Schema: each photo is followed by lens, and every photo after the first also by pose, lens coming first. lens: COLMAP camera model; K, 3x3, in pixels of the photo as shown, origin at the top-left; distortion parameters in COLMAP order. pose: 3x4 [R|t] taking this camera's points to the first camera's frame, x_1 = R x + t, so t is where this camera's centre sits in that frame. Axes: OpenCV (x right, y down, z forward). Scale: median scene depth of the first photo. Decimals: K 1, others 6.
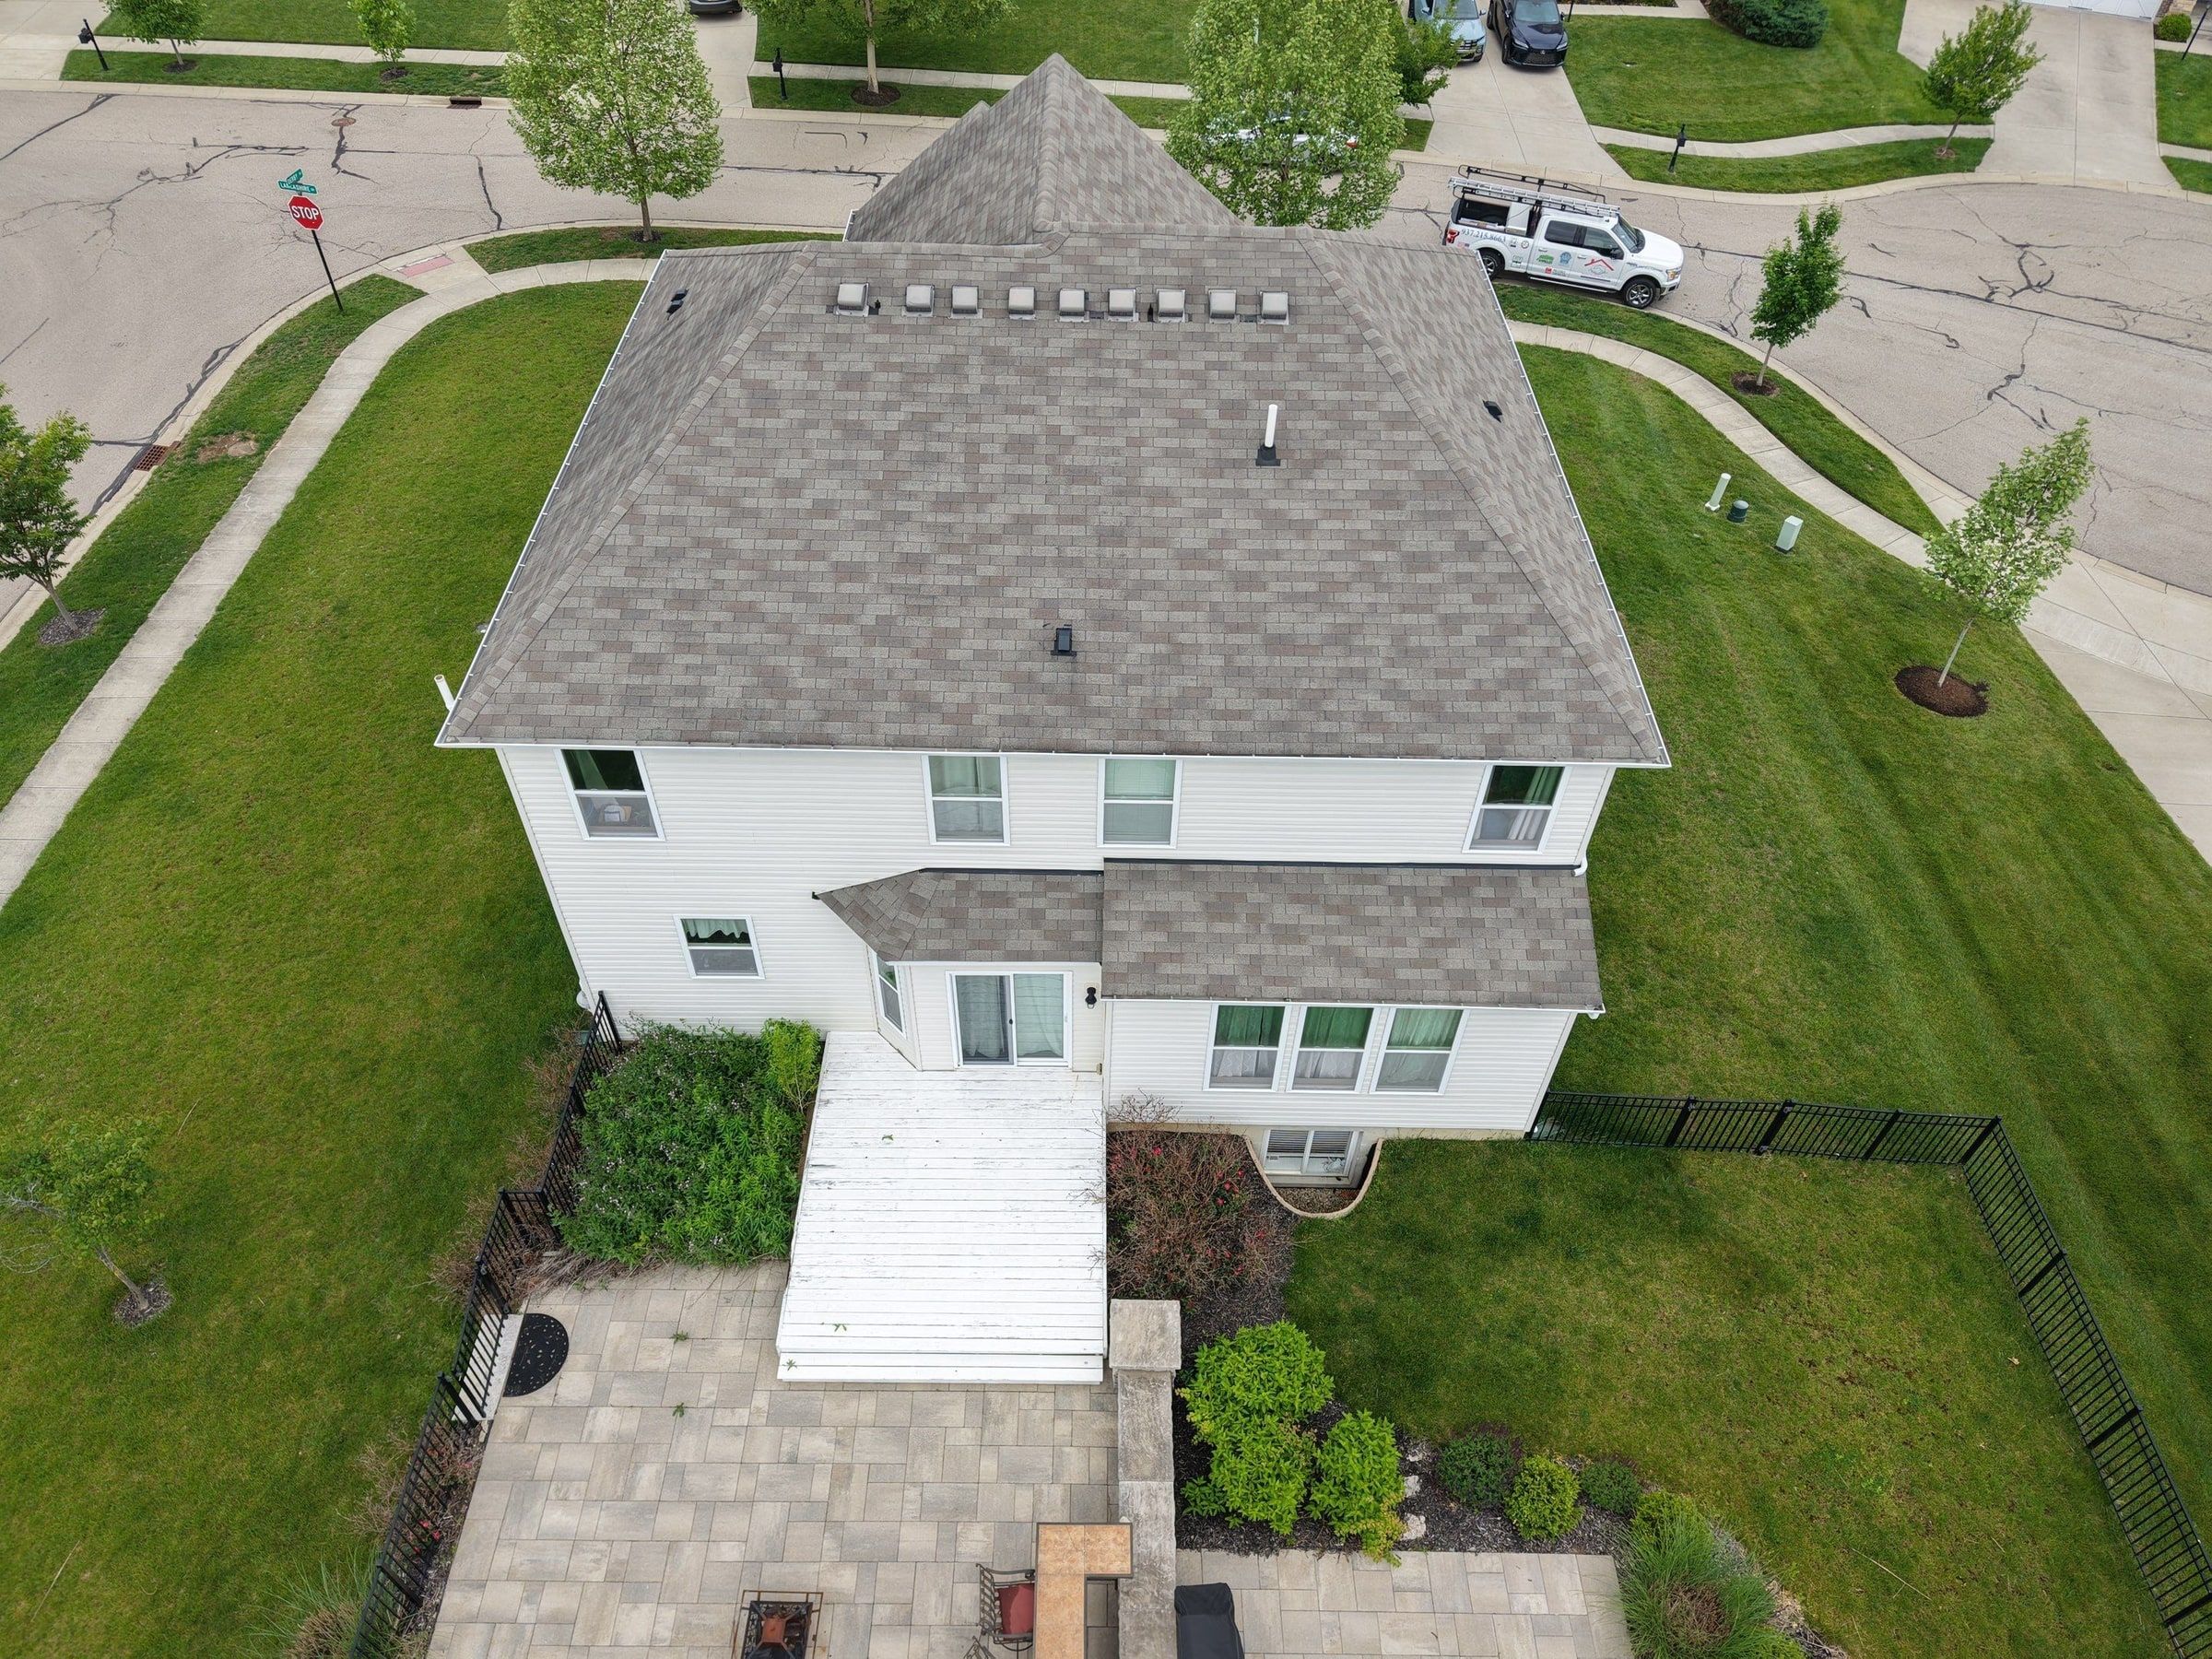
lens RADIAL K [[1466.9, 0, 1106.0], [0, 1466.9, 829.5], [0, 0, 1]] dist [0.095874, -0.115008]
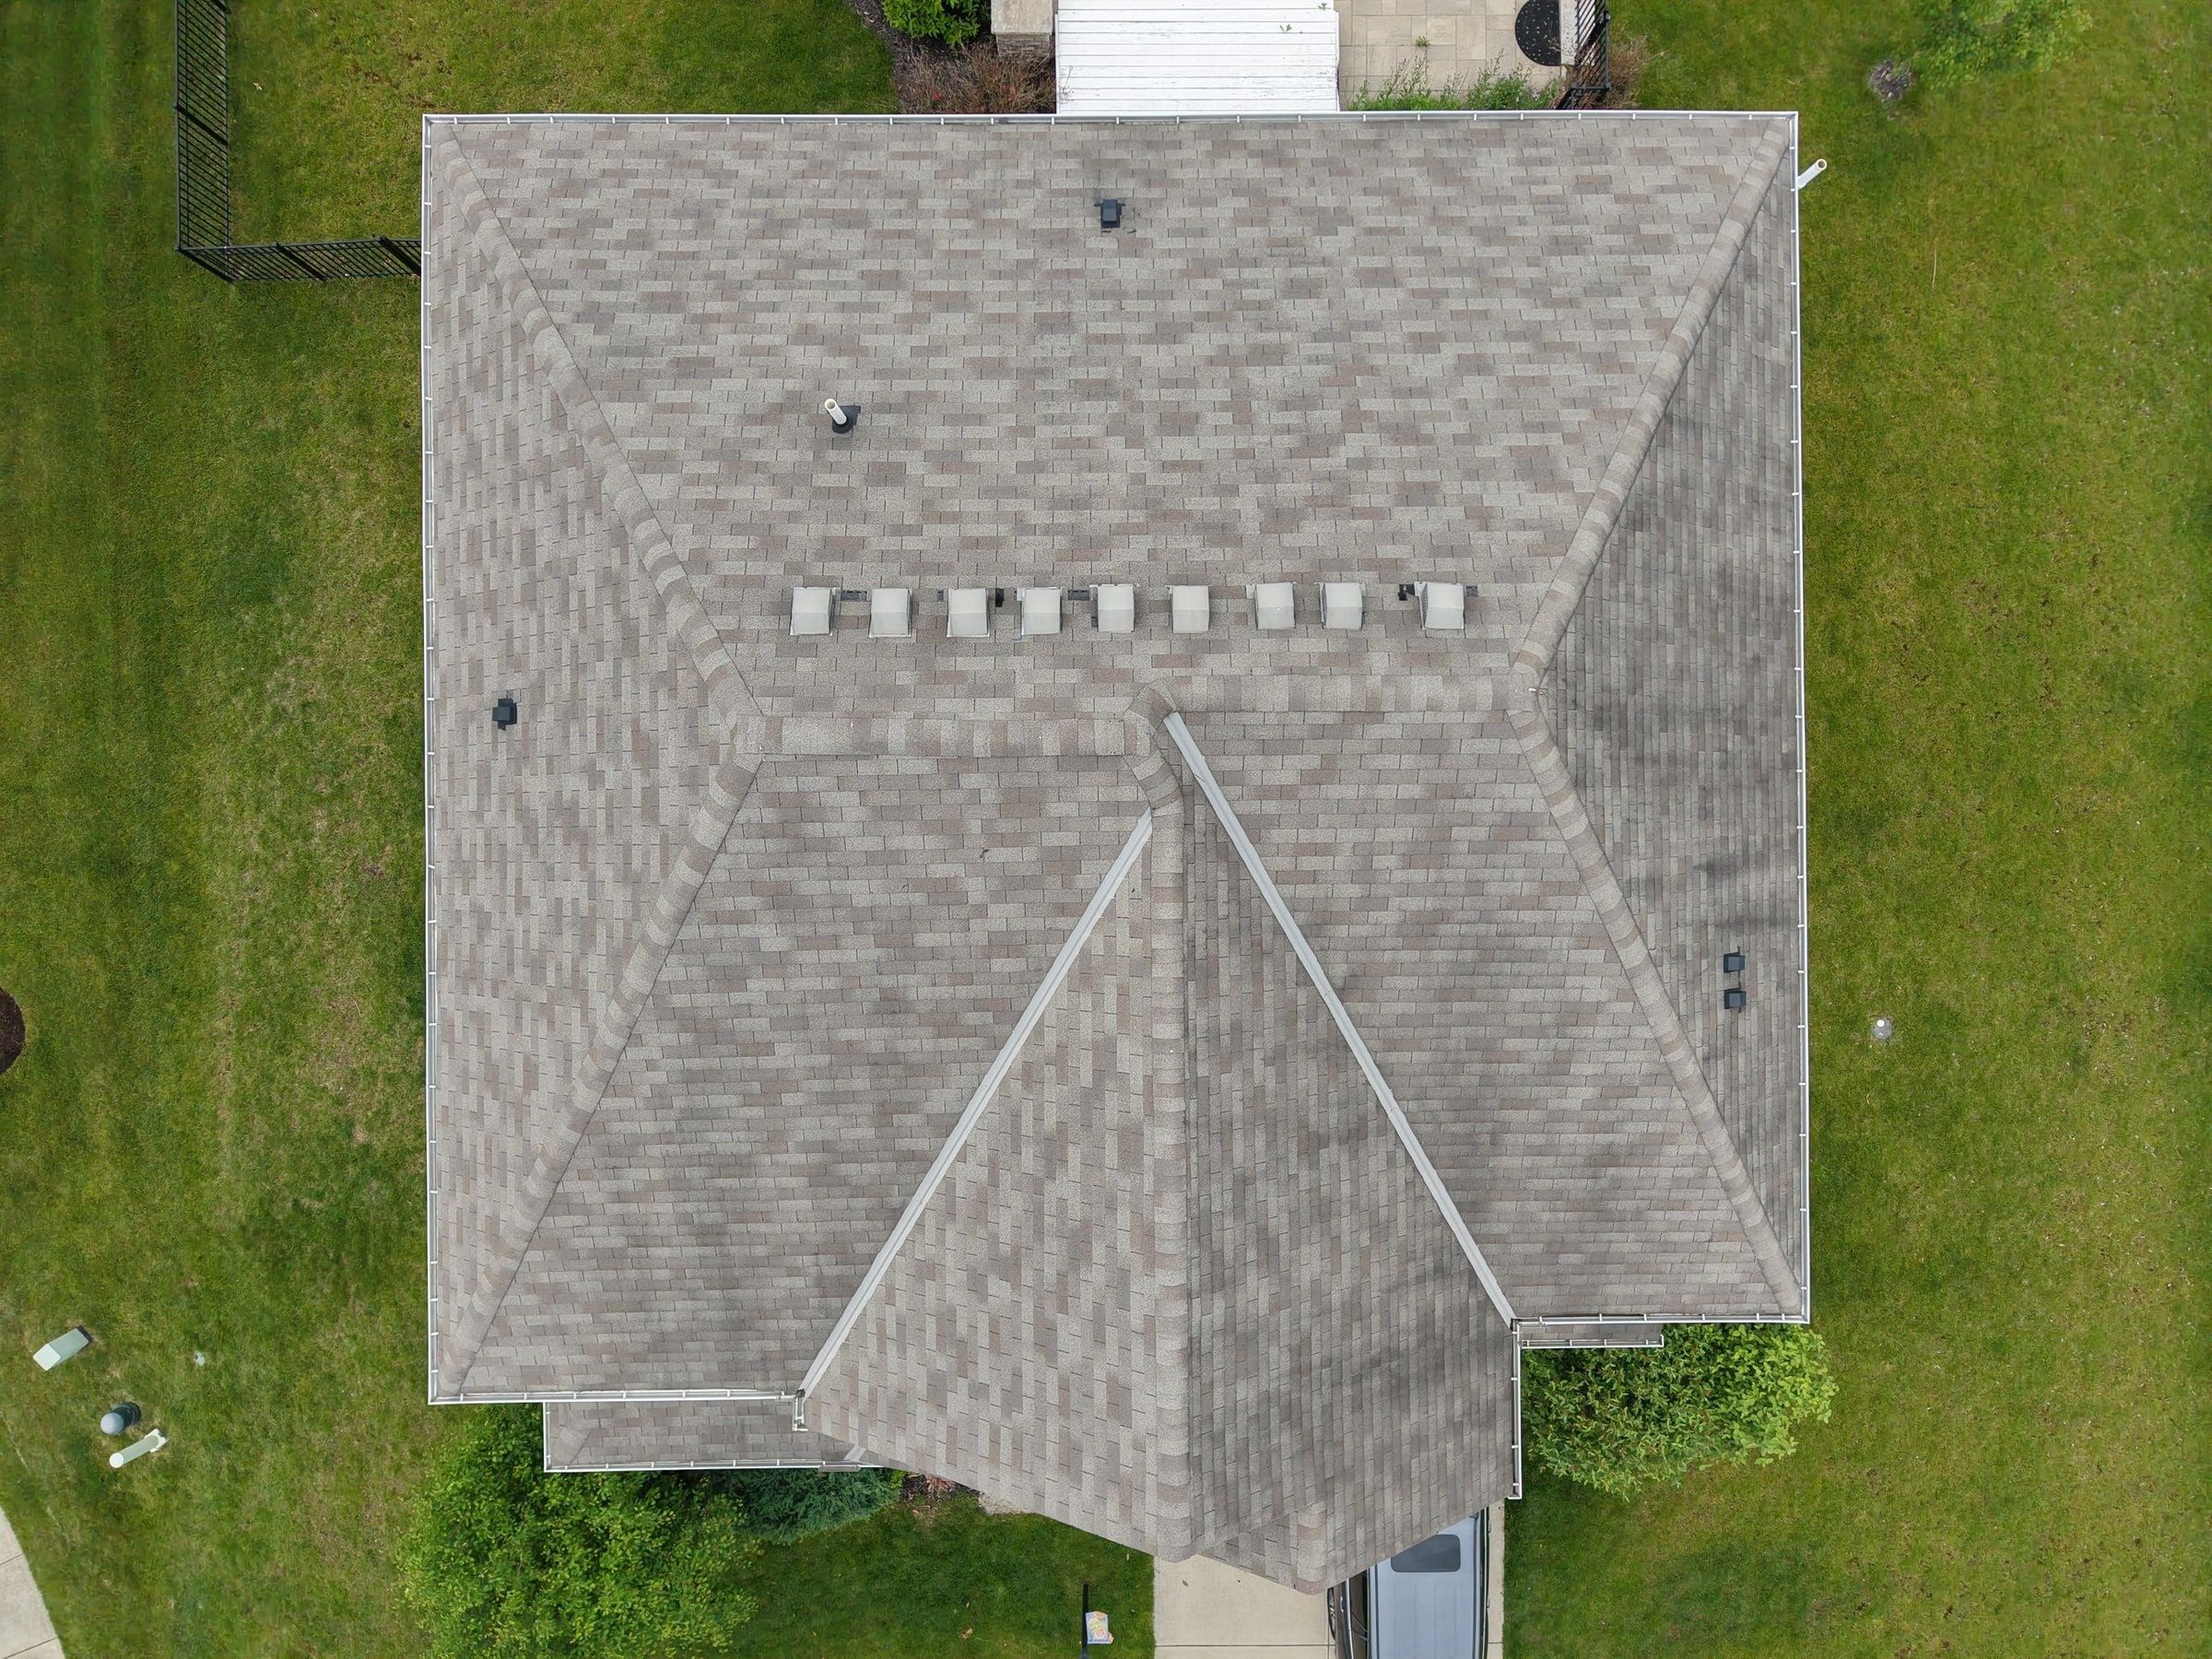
lens RADIAL K [[1500.5, 0, 1106.0], [0, 1500.5, 829.5], [0, 0, 1]] dist [0.007154, 0.001541]
pose [[-0.999499, 0.011543, -0.029464, 0.002654], [-0.028808, -0.717242, 0.696229, -0.939981], [-0.013096, 0.696729, 0.717215, 0.610489]]
